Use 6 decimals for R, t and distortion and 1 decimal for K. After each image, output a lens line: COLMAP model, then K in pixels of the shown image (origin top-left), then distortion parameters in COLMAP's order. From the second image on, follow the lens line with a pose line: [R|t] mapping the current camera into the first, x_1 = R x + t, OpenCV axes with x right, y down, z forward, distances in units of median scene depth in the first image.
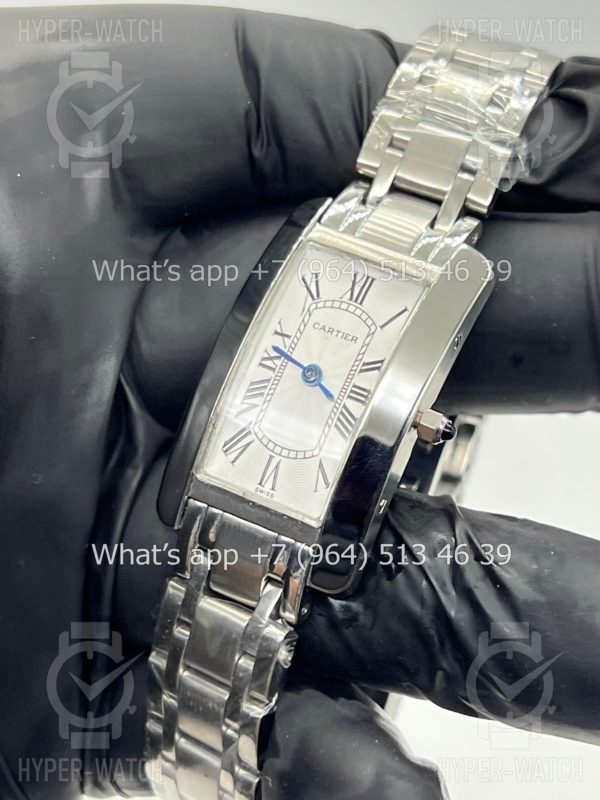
lens RADIAL K [[1835.4, 0, 302.9], [0, 1835.4, 394.9], [0, 0, 1]] dist [0.363961, 0.000000]
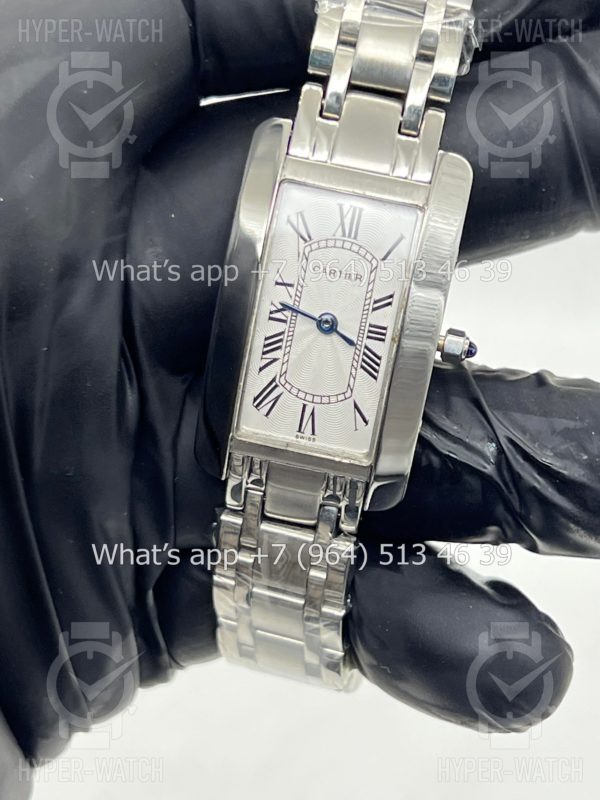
lens RADIAL K [[1835.4, 0, 297.5], [0, 1835.4, 396.7], [0, 0, 1]] dist [0.363961, 0.000000]
pose [[0.954827, -0.271384, 0.121058, -0.143675], [0.193081, 0.876257, 0.441468, -0.424197], [-0.225886, -0.398152, 0.889073, 0.083294]]
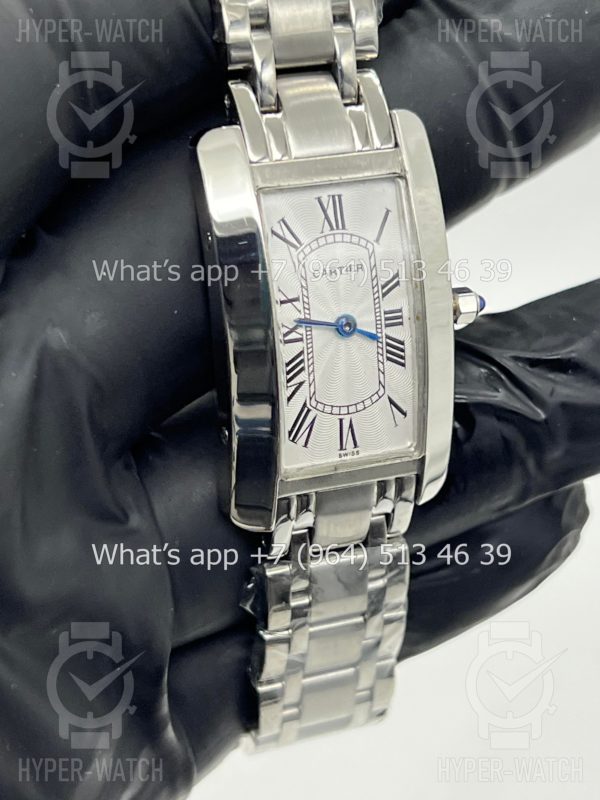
lens RADIAL K [[1835.4, 0, 300.6], [0, 1835.4, 399.3], [0, 0, 1]] dist [0.363961, 0.000000]
pose [[0.670071, -0.573942, 0.470739, -0.465367], [0.275763, 0.781253, 0.559998, -0.504587], [-0.689173, -0.245426, 0.681767, 0.371064]]
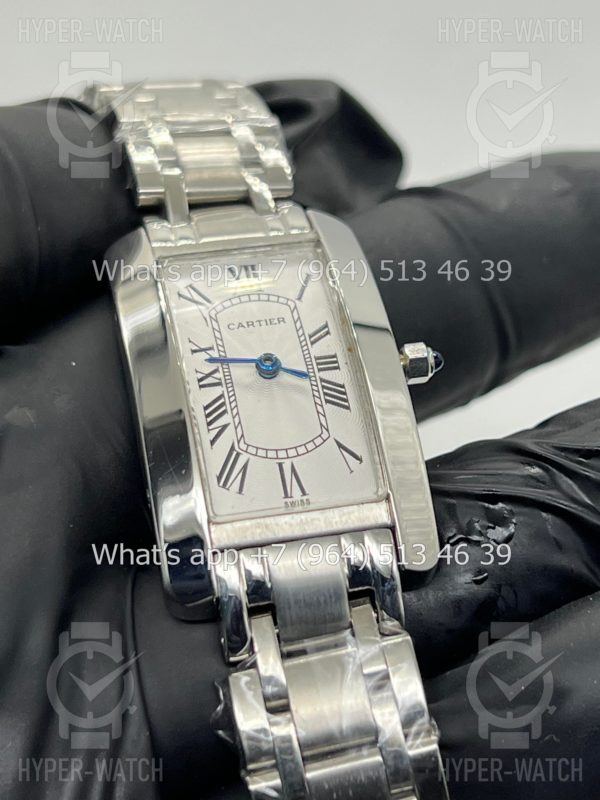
lens RADIAL K [[1835.4, 0, 298.7], [0, 1835.4, 405.9], [0, 0, 1]] dist [0.363961, 0.000000]
pose [[0.739835, -0.293165, 0.605557, -0.495233], [0.484382, 0.856762, -0.177010, 0.159047], [-0.466925, 0.424279, 0.775866, 0.347301]]
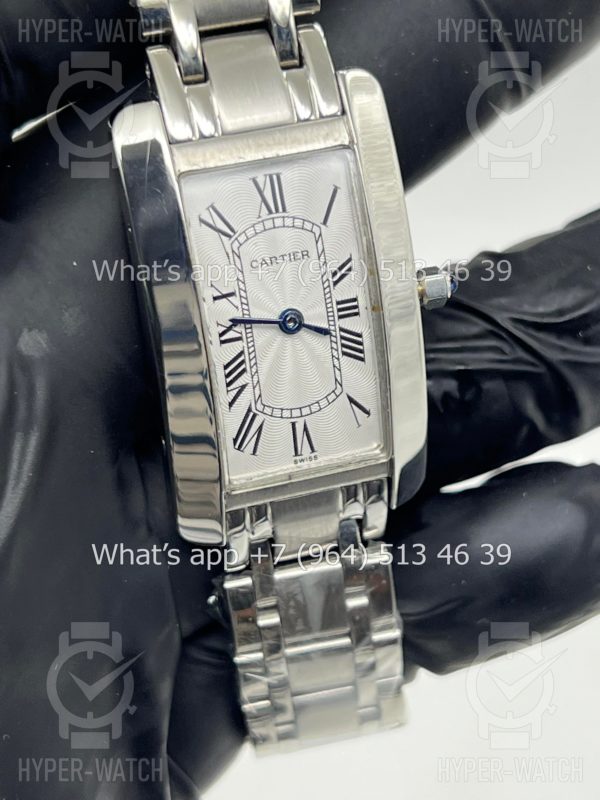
lens RADIAL K [[1835.4, 0, 304.8], [0, 1835.4, 392.3], [0, 0, 1]] dist [0.363961, 0.000000]
pose [[0.700826, -0.627653, 0.338960, -0.288411], [0.362348, 0.722545, 0.588756, -0.468122], [-0.614448, -0.289794, 0.733807, 0.378549]]
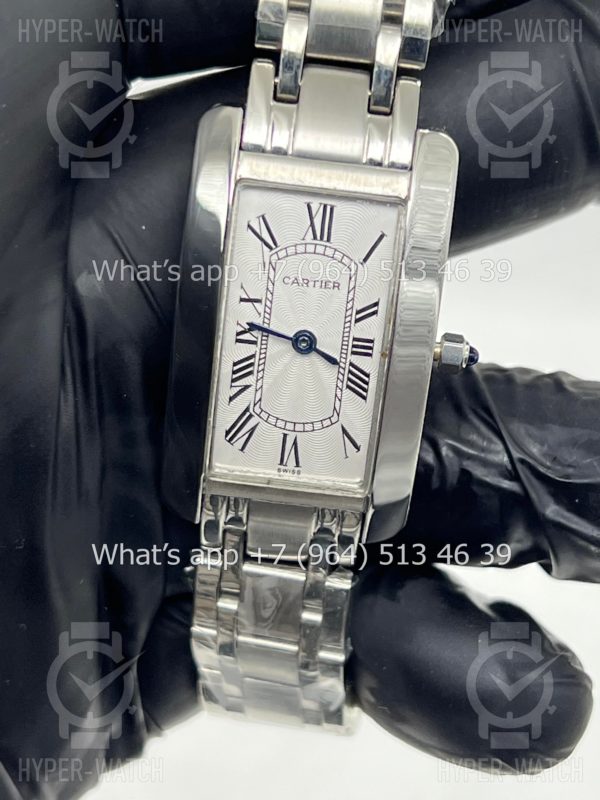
lens RADIAL K [[1835.4, 0, 293.4], [0, 1835.4, 403.9], [0, 0, 1]] dist [0.363961, 0.000000]
pose [[0.918901, -0.369279, 0.138758, -0.130945], [0.245443, 0.810558, 0.531745, -0.449543], [-0.308834, -0.454564, 0.835460, 0.256507]]
